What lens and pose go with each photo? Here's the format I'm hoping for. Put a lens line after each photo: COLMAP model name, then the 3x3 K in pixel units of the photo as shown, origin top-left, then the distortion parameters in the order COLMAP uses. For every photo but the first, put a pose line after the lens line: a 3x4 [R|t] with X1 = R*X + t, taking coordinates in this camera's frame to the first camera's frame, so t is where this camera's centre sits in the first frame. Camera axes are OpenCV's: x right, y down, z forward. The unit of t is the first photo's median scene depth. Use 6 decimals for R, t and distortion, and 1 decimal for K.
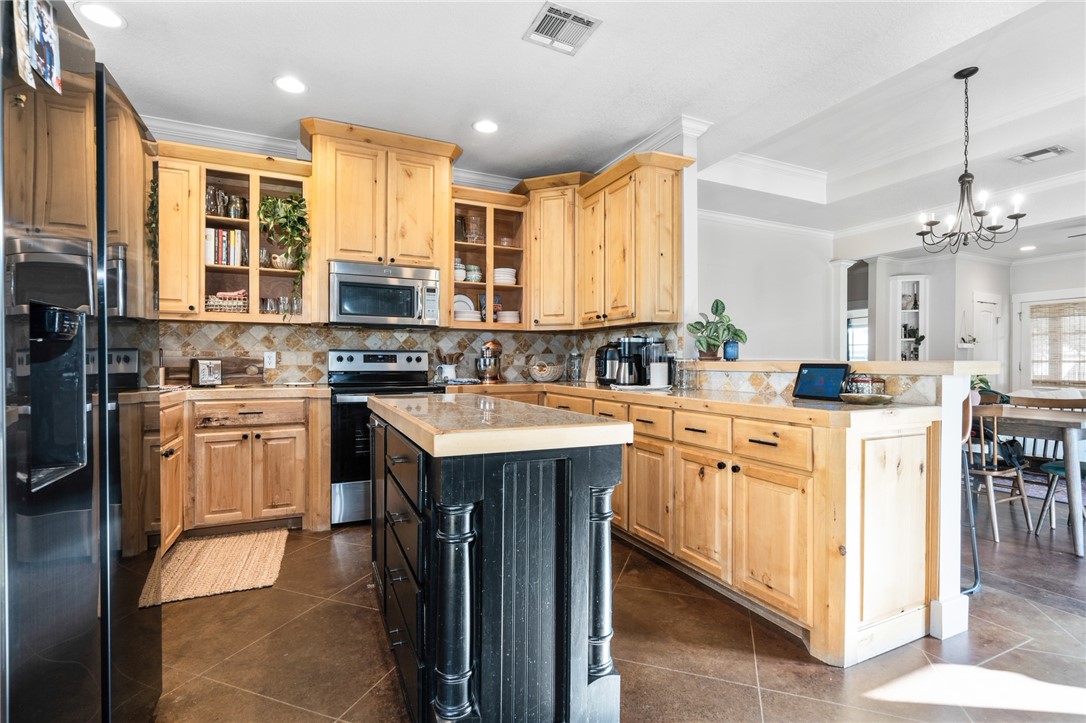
lens RADIAL K [[507.2, 0, 557.5], [0, 507.2, 371.1], [0, 0, 1]] dist [-0.009177, 0.005688]
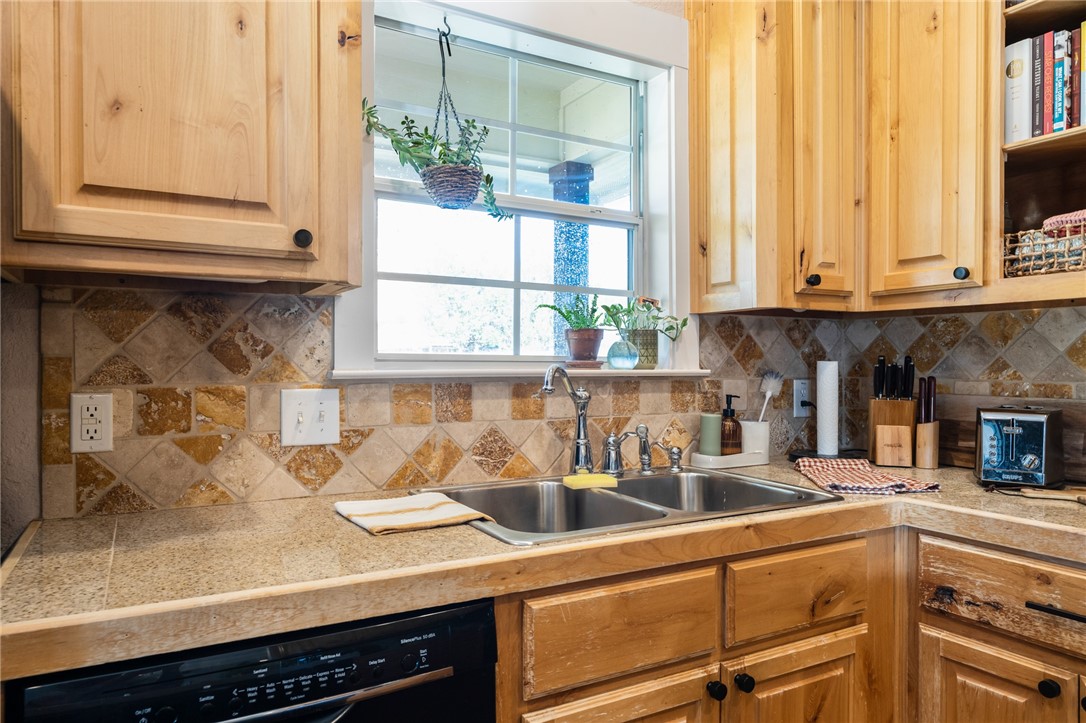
lens RADIAL K [[705.5, 0, 539.1], [0, 705.5, 360.1], [0, 0, 1]] dist [0.000092, 0.008915]
pose [[0.071727, -0.006401, -0.997404, -0.189812], [-0.013968, 0.999875, -0.007421, -0.044137], [0.997326, 0.014464, 0.071629, 0.557861]]
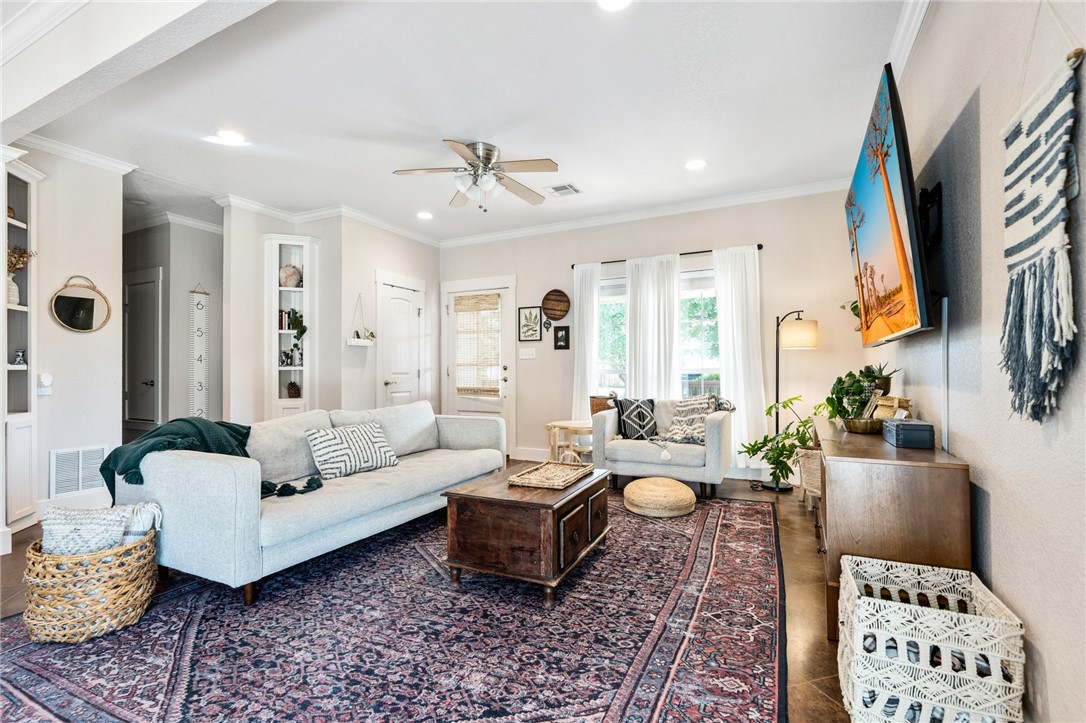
lens RADIAL K [[507.2, 0, 523.4], [0, 507.2, 367.3], [0, 0, 1]] dist [-0.009177, 0.005688]
pose [[0.817508, -0.002322, 0.575913, 1.193522], [0.014057, 0.999774, -0.015924, -0.000931], [-0.575746, 0.021113, 0.817356, 0.575330]]
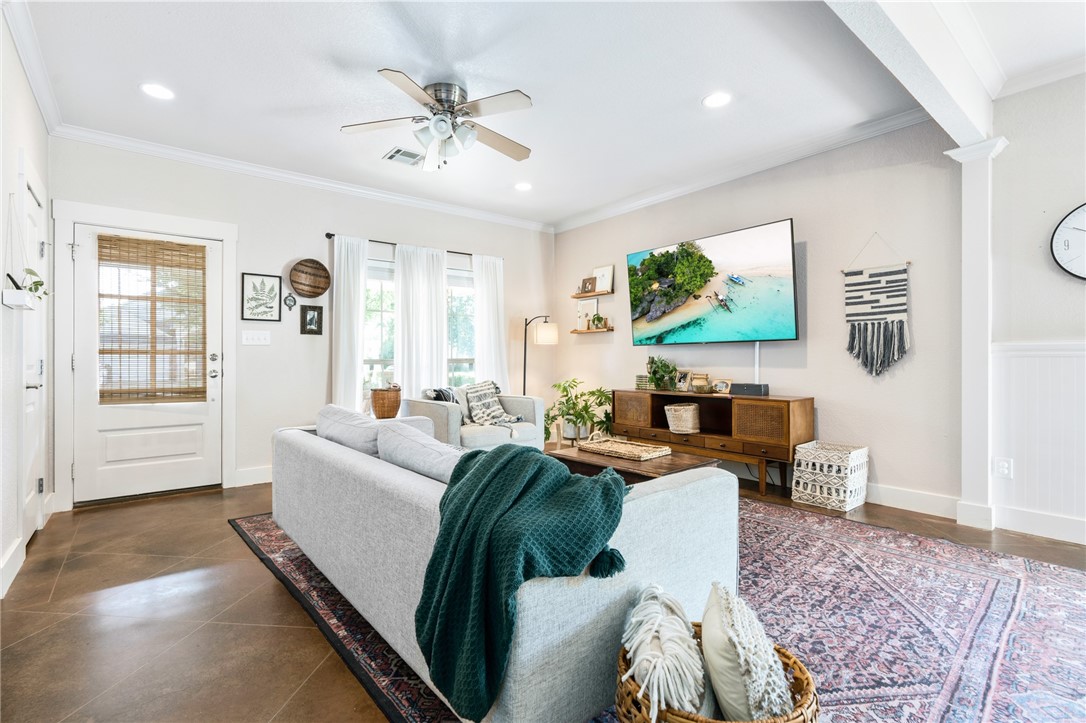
lens RADIAL K [[507.2, 0, 539.6], [0, 507.2, 361.9], [0, 0, 1]] dist [-0.009177, 0.005688]
pose [[-0.217428, -0.005800, 0.976059, 0.846247], [0.017798, 0.999793, 0.009905, -0.013979], [-0.975914, 0.019526, -0.217280, 1.497327]]
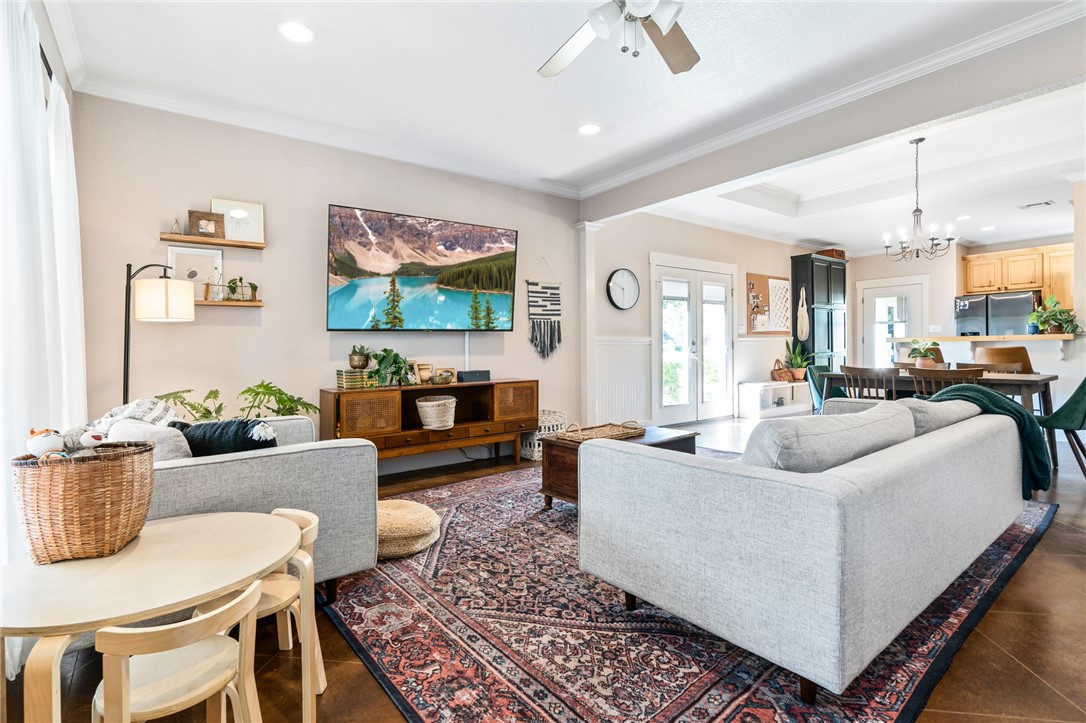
lens RADIAL K [[507.2, 0, 543.6], [0, 507.2, 352.1], [0, 0, 1]] dist [-0.009177, 0.005688]
pose [[-0.982252, 0.015190, -0.186950, 1.922697], [0.011080, 0.999674, 0.023014, -0.015969], [0.187239, 0.020534, -0.982100, 2.016779]]
